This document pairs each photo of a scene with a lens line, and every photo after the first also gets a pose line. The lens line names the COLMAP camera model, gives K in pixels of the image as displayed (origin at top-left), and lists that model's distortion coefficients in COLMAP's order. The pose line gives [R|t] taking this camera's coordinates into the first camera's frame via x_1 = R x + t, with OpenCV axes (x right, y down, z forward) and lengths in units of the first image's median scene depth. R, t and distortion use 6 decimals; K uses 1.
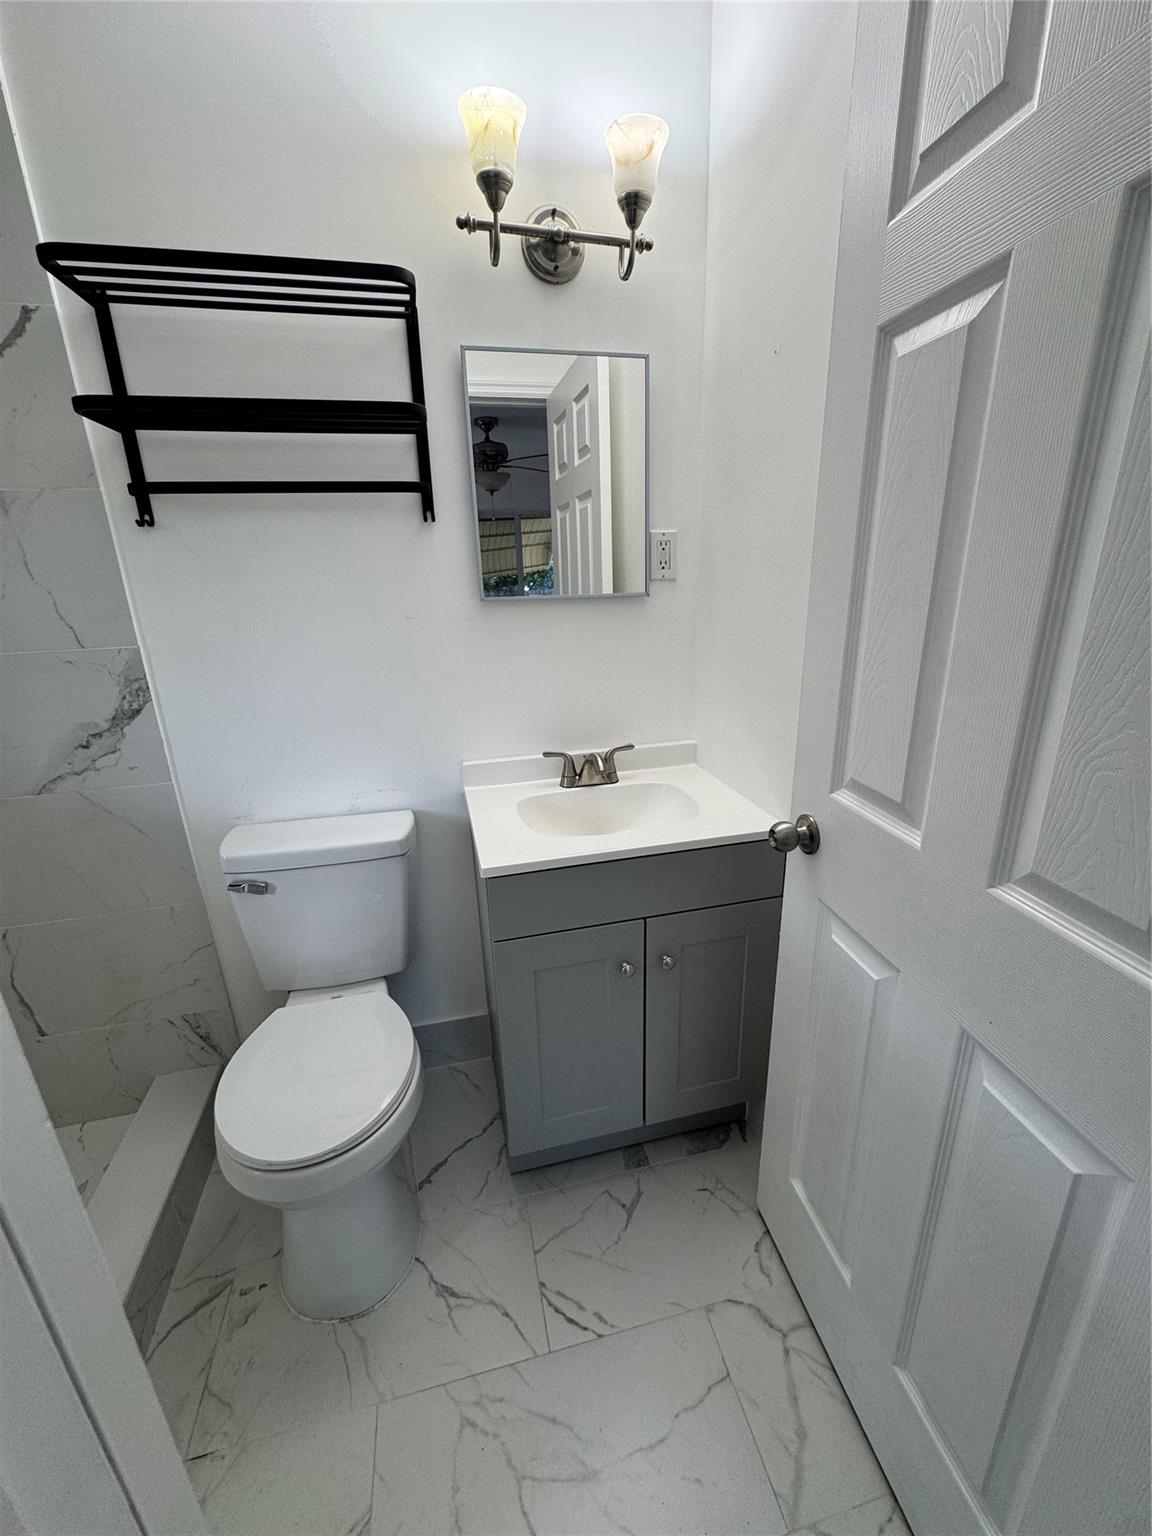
lens RADIAL K [[615.3, 0, 578.6], [0, 615.3, 768.1], [0, 0, 1]] dist [-0.002335, -0.000123]
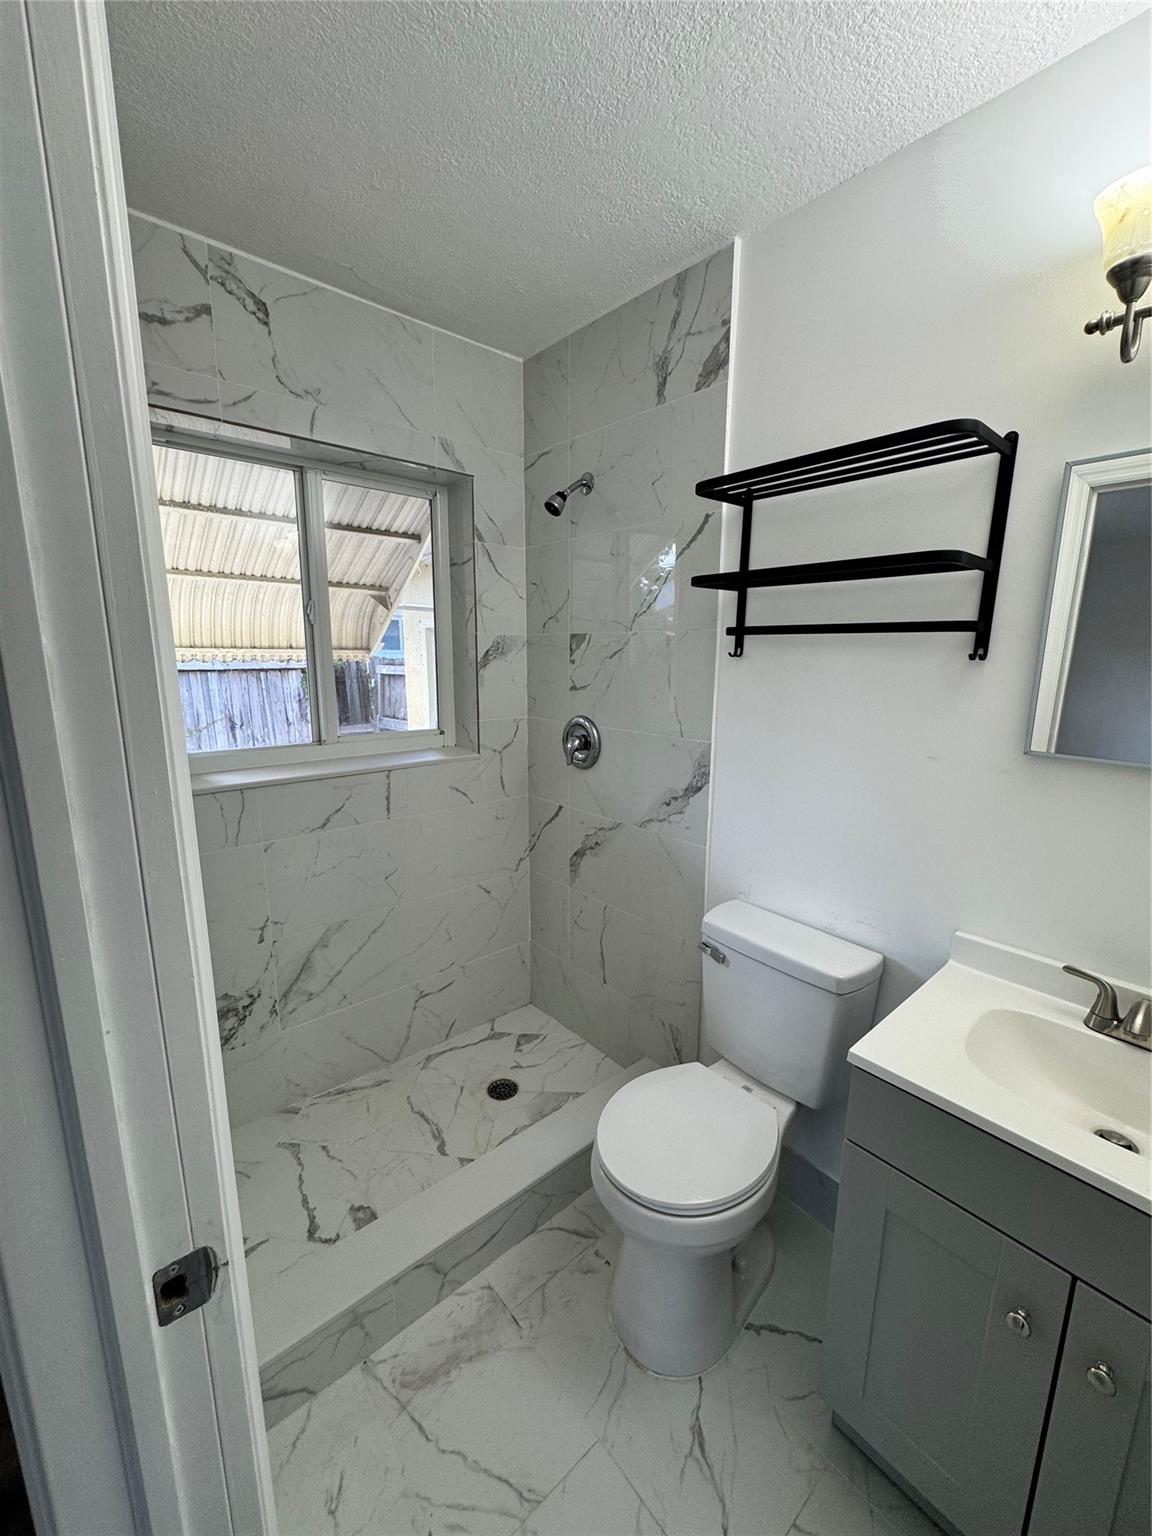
lens RADIAL K [[615.3, 0, 578.6], [0, 615.3, 768.1], [0, 0, 1]] dist [-0.002335, -0.000123]
pose [[0.459543, 0.199456, -0.865470, 0.296638], [-0.295115, 0.953381, 0.063017, -0.140842], [0.837692, 0.226454, 0.496982, 0.116028]]
